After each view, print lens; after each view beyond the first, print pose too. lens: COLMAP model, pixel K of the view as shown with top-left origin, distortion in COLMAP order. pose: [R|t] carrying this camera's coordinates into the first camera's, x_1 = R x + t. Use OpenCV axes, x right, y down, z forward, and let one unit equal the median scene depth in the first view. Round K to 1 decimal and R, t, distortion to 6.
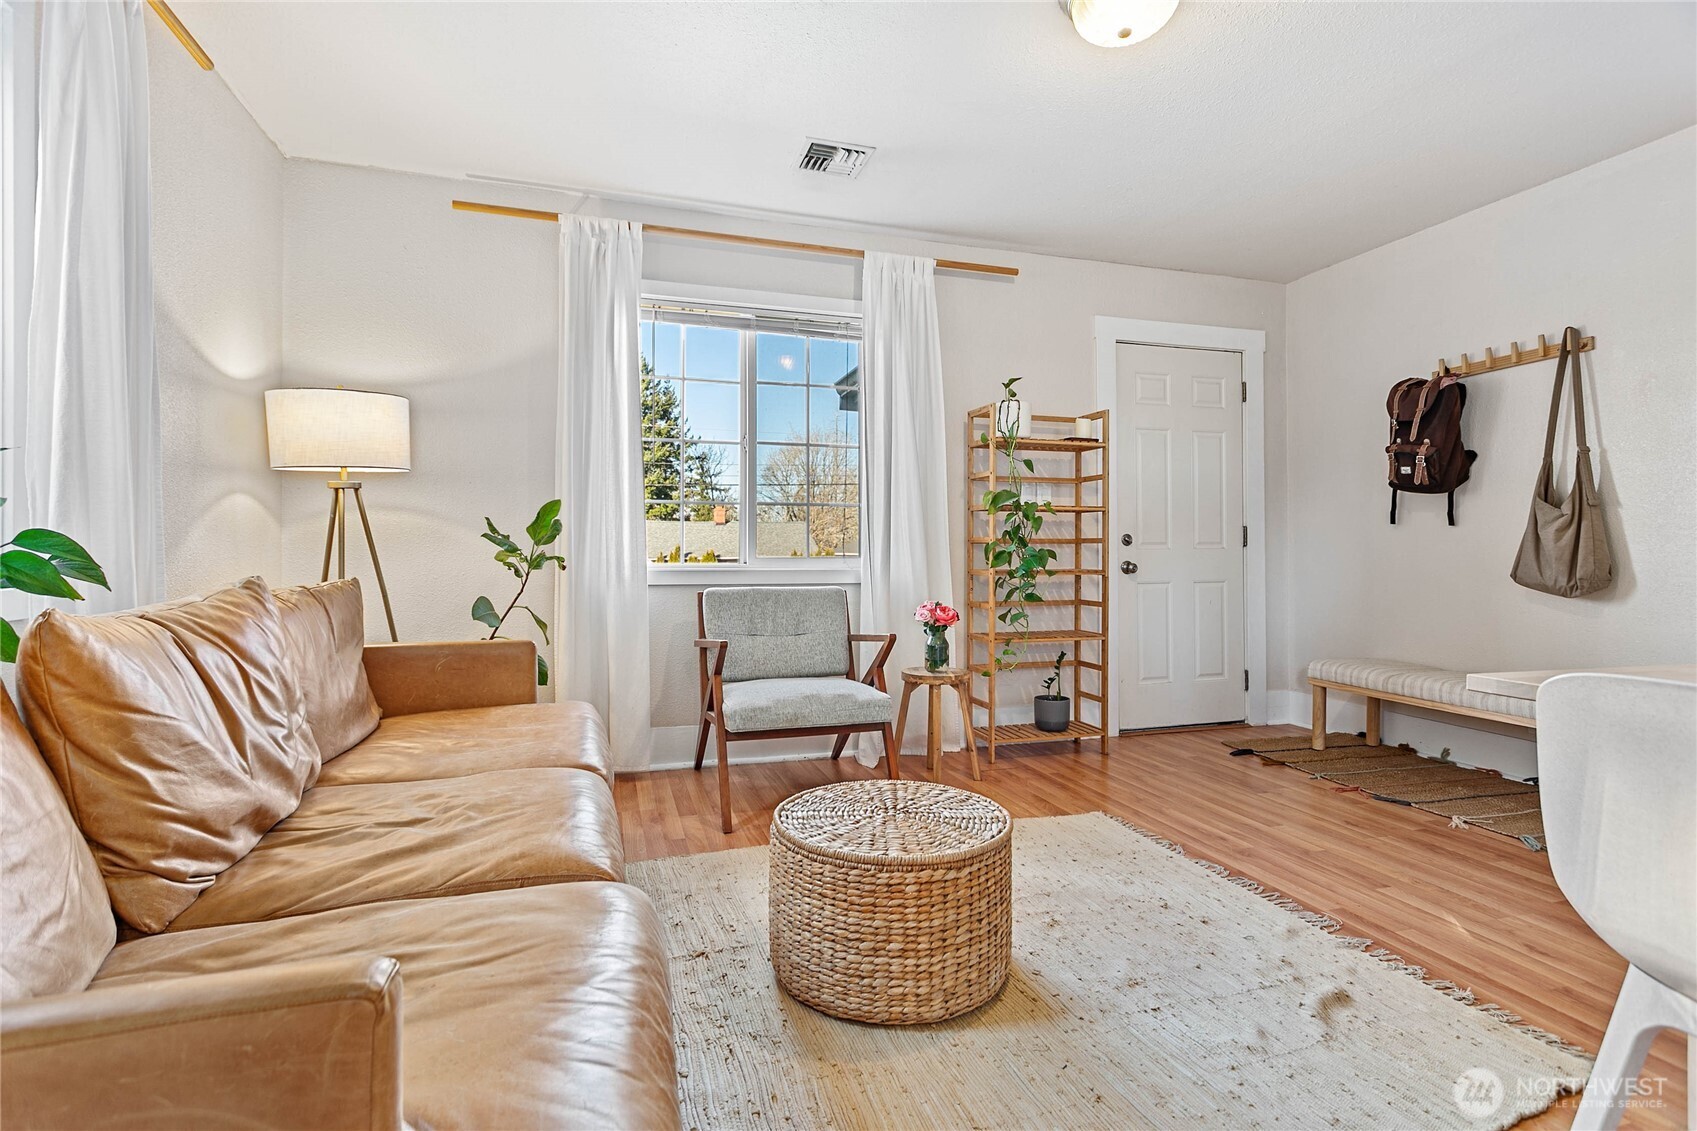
lens RADIAL K [[816.8, 0, 855.1], [0, 816.8, 534.7], [0, 0, 1]] dist [0.016559, 0.000275]
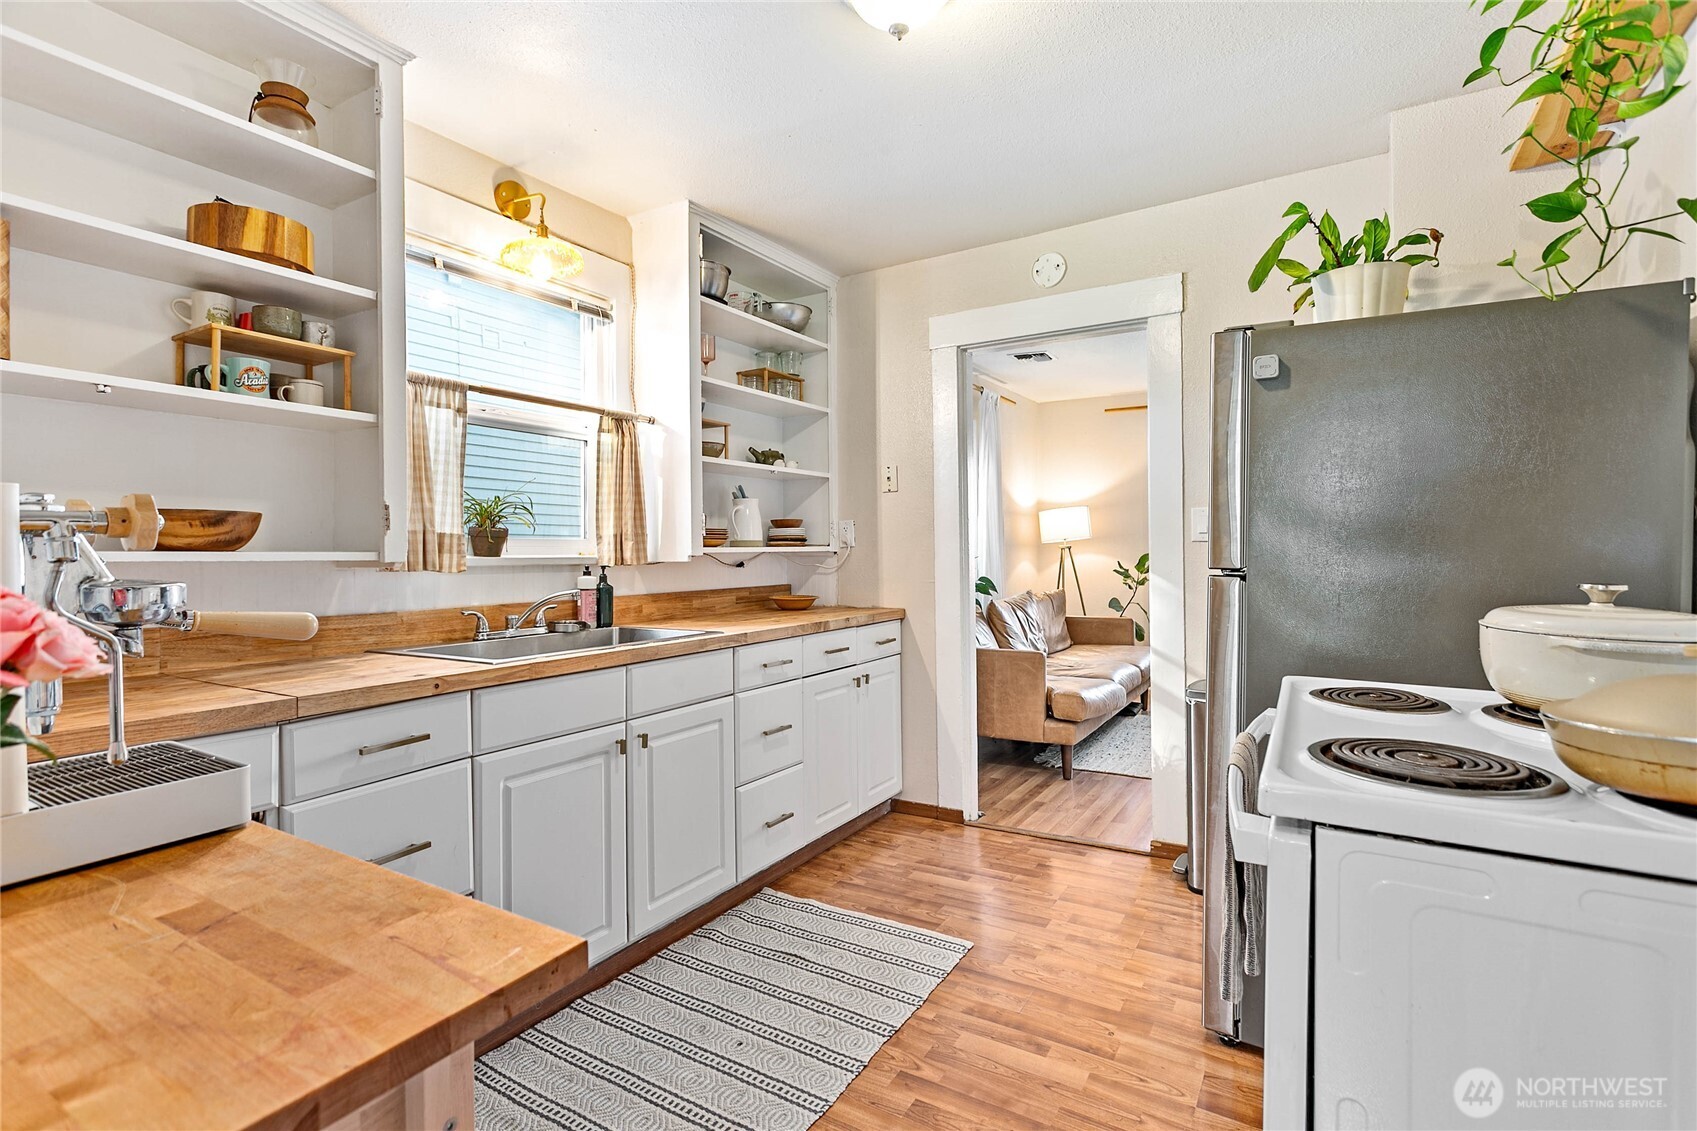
lens RADIAL K [[802.8, 0, 829.5], [0, 802.8, 575.6], [0, 0, 1]] dist [0.000643, 0.001833]
pose [[0.639150, 0.011977, -0.768989, 0.658085], [0.029813, 0.998741, 0.040334, -0.087182], [0.768504, -0.048705, 0.637989, -0.888690]]
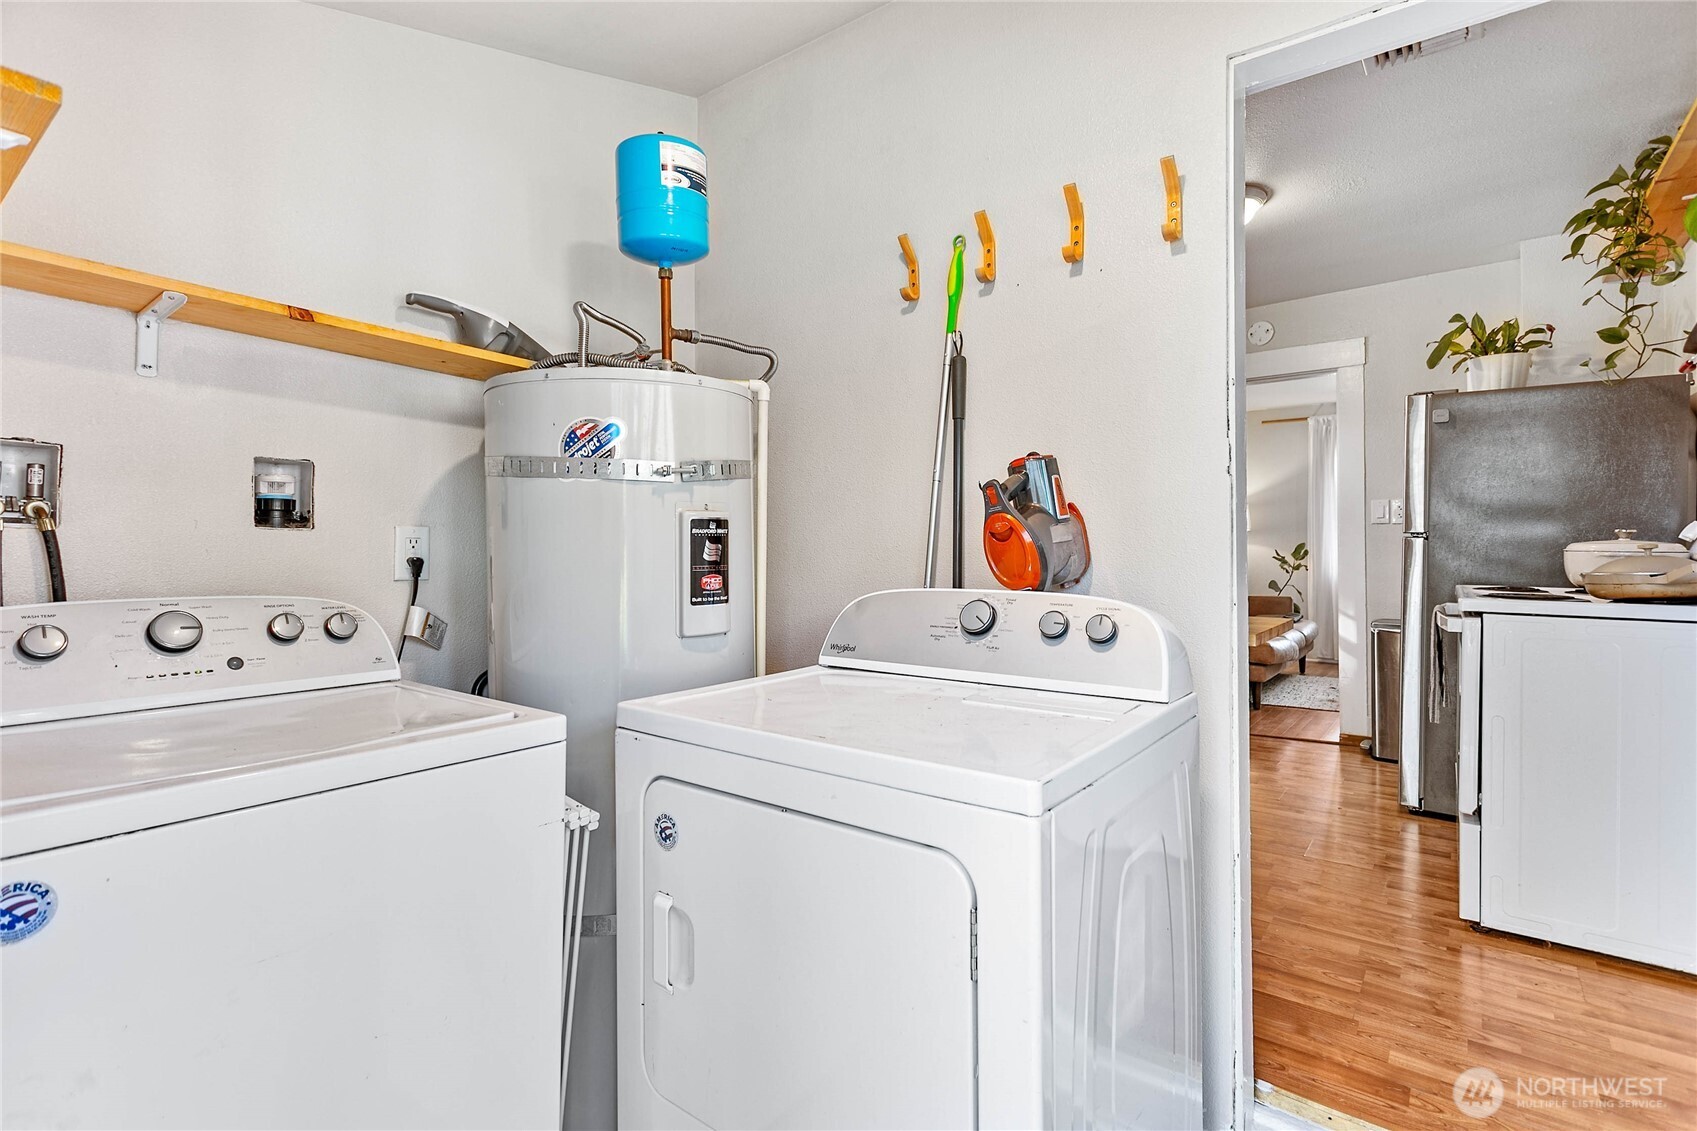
lens RADIAL K [[809.2, 0, 842.9], [0, 809.2, 560.9], [0, 0, 1]] dist [0.014590, -0.001048]
pose [[0.566456, 0.003191, -0.824086, 0.828479], [0.020467, 0.999630, 0.017940, -0.056409], [0.823838, -0.027028, 0.566181, -1.463992]]
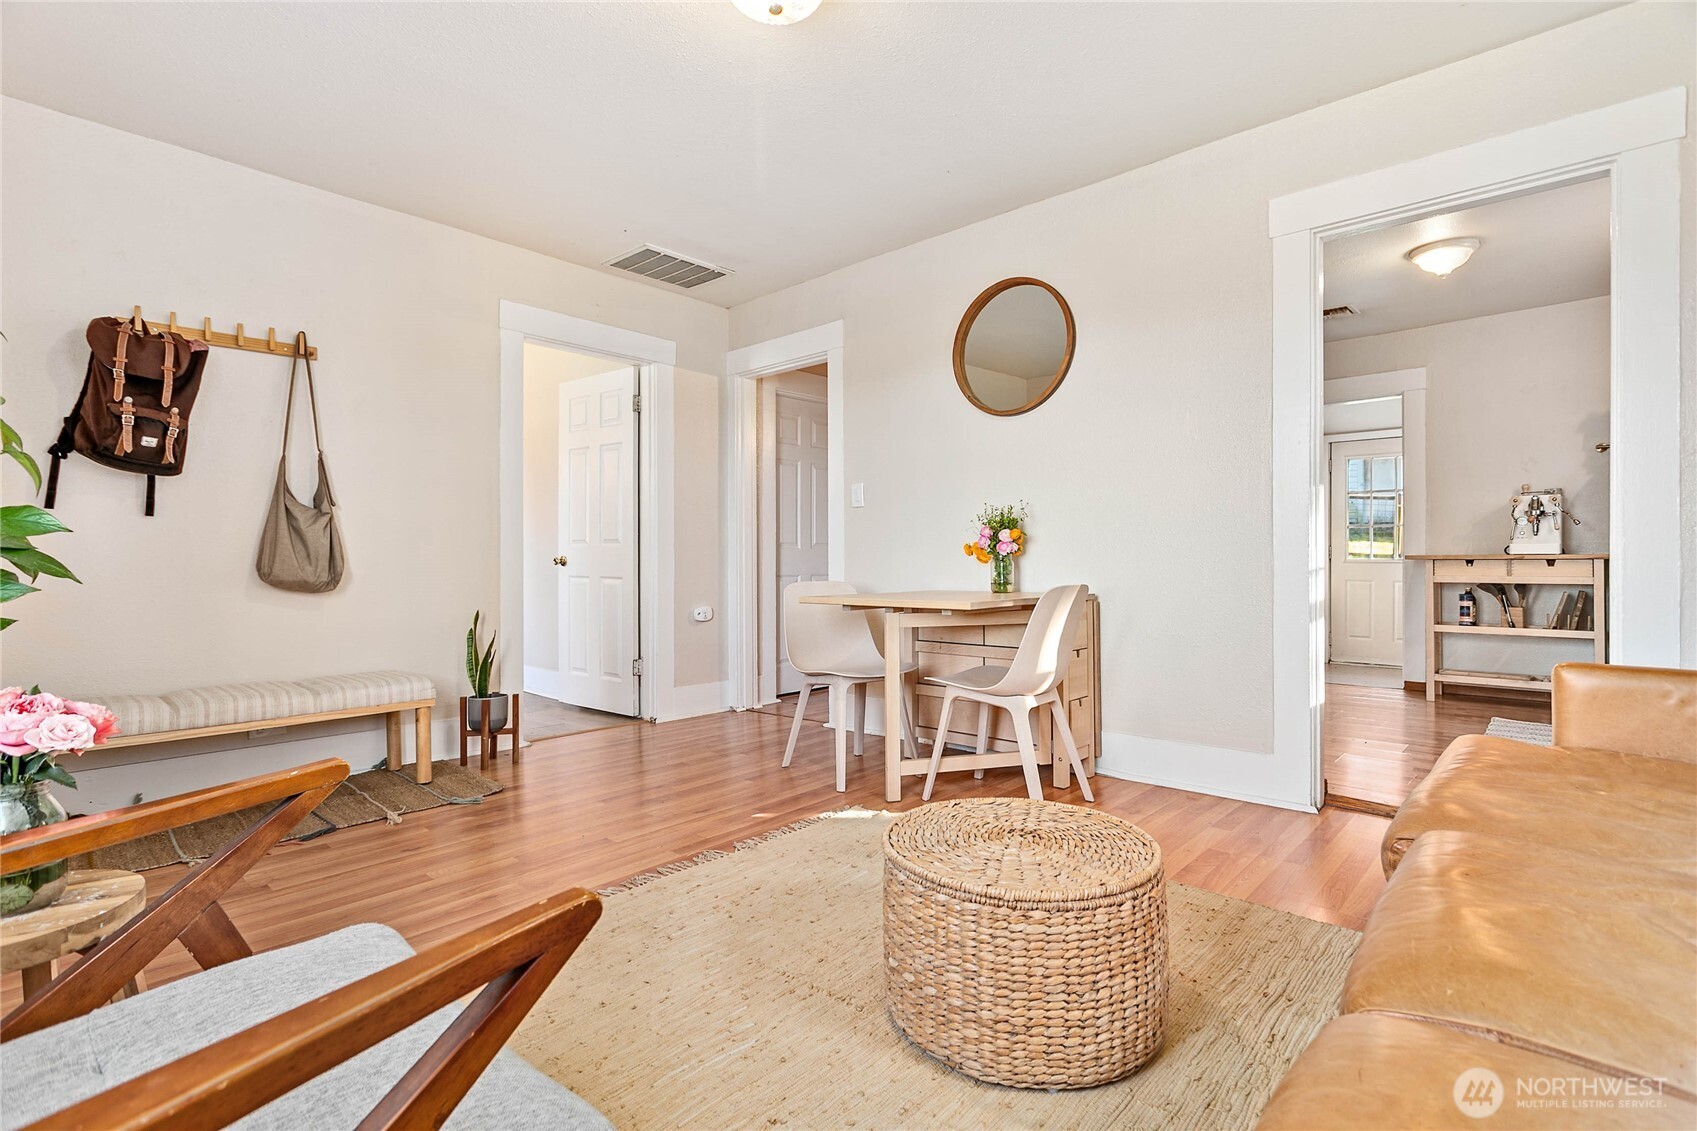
lens RADIAL K [[809.2, 0, 842.9], [0, 809.2, 560.9], [0, 0, 1]] dist [0.014590, -0.001048]
pose [[-0.495337, 0.000363, 0.868701, -0.361693], [-0.012113, 0.999900, -0.007324, 0.034507], [-0.868617, -0.014151, -0.495283, 0.943688]]
